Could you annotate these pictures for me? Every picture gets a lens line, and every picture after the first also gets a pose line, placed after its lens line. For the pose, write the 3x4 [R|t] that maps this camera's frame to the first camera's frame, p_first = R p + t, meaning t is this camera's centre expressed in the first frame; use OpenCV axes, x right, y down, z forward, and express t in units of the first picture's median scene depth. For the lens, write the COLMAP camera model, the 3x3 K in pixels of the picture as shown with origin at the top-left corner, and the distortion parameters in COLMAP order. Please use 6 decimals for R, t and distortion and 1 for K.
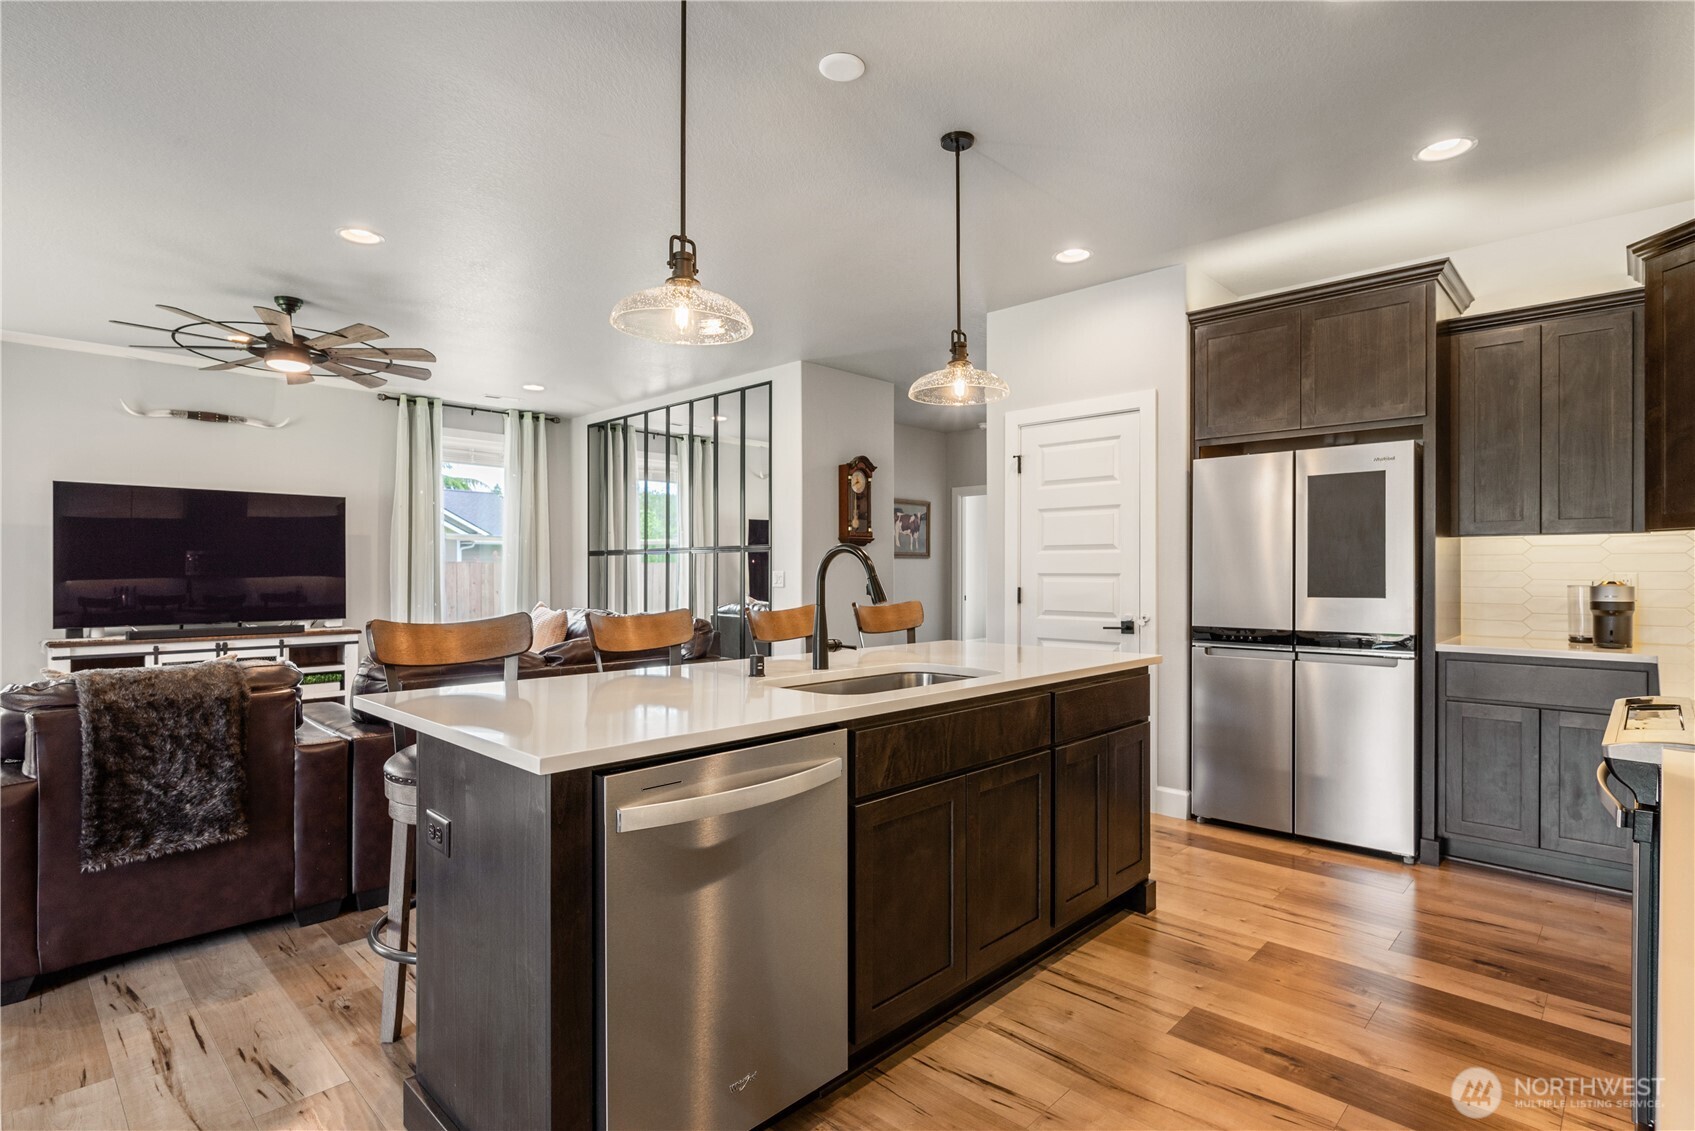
lens RADIAL K [[841.9, 0, 846.5], [0, 841.9, 571.5], [0, 0, 1]] dist [0.001637, 0.000313]
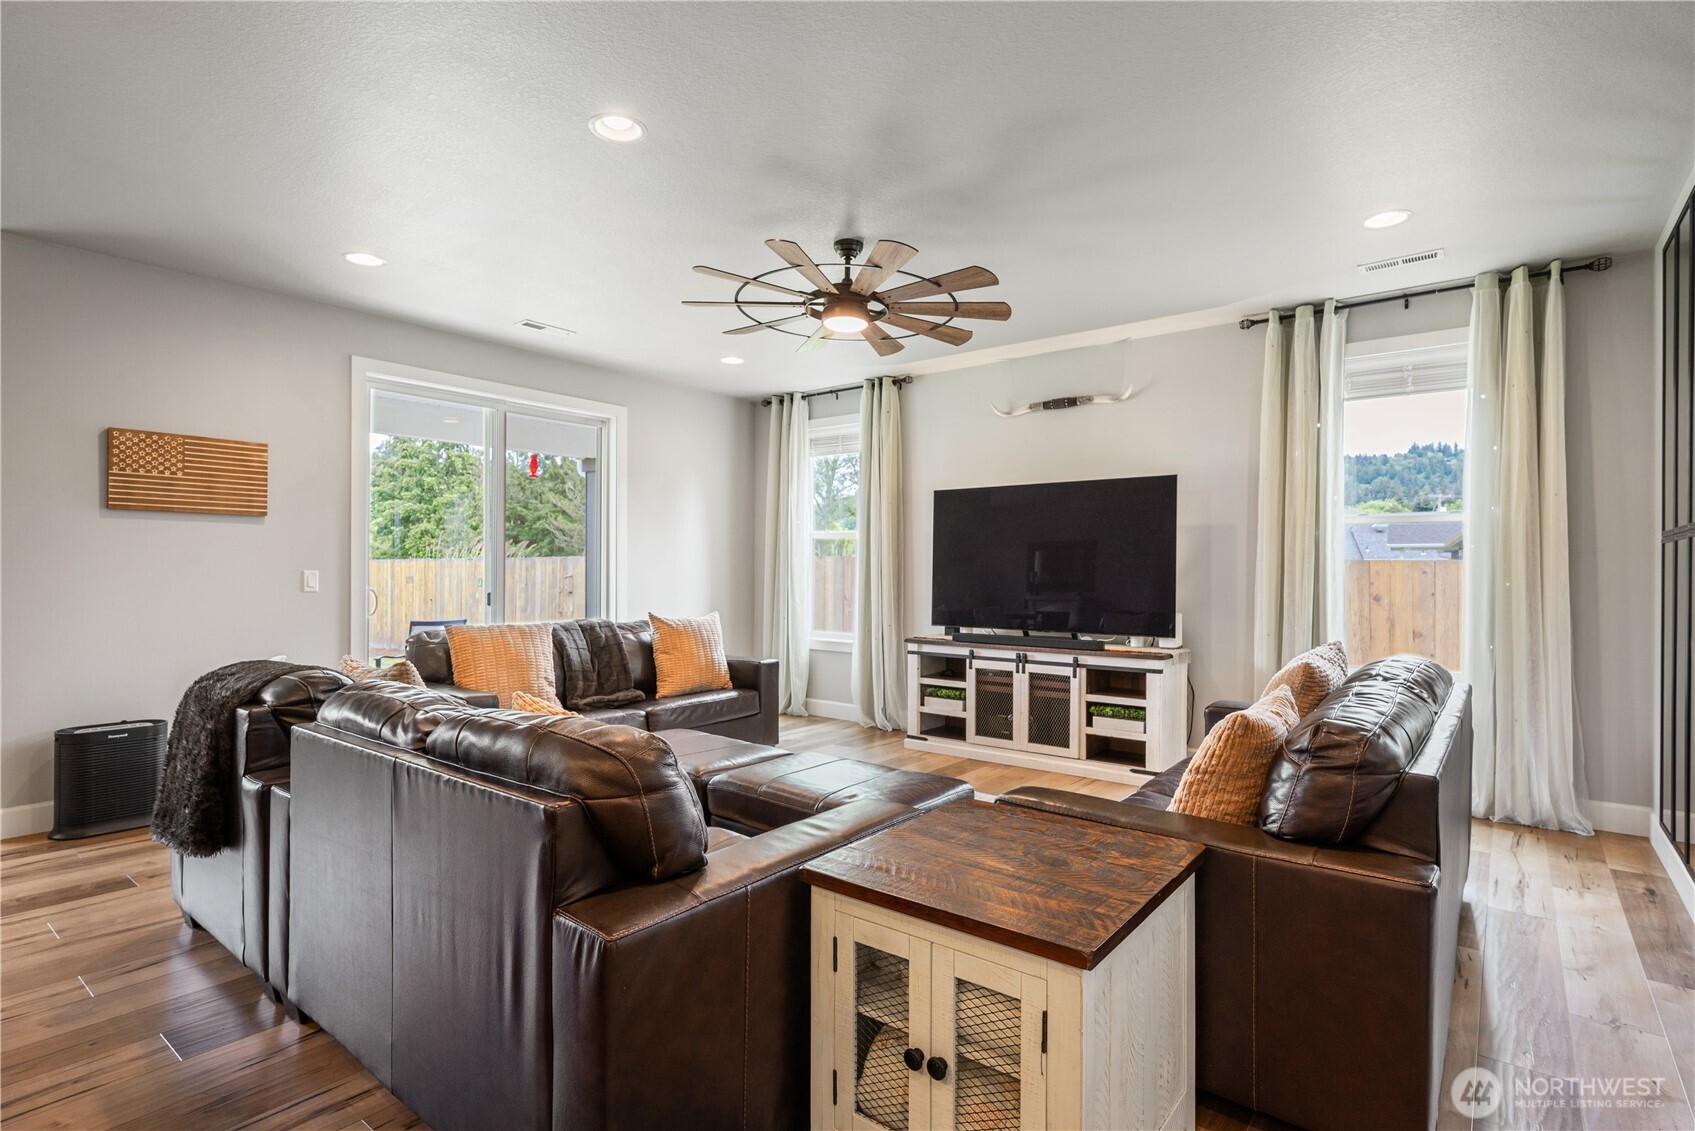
lens RADIAL K [[841.9, 0, 845.5], [0, 841.9, 574.0], [0, 0, 1]] dist [0.001637, 0.000313]
pose [[0.100342, -0.001327, -0.994952, 0.119657], [-0.011103, 0.999935, -0.002453, 0.004409], [0.994891, 0.011293, 0.100321, 0.676818]]
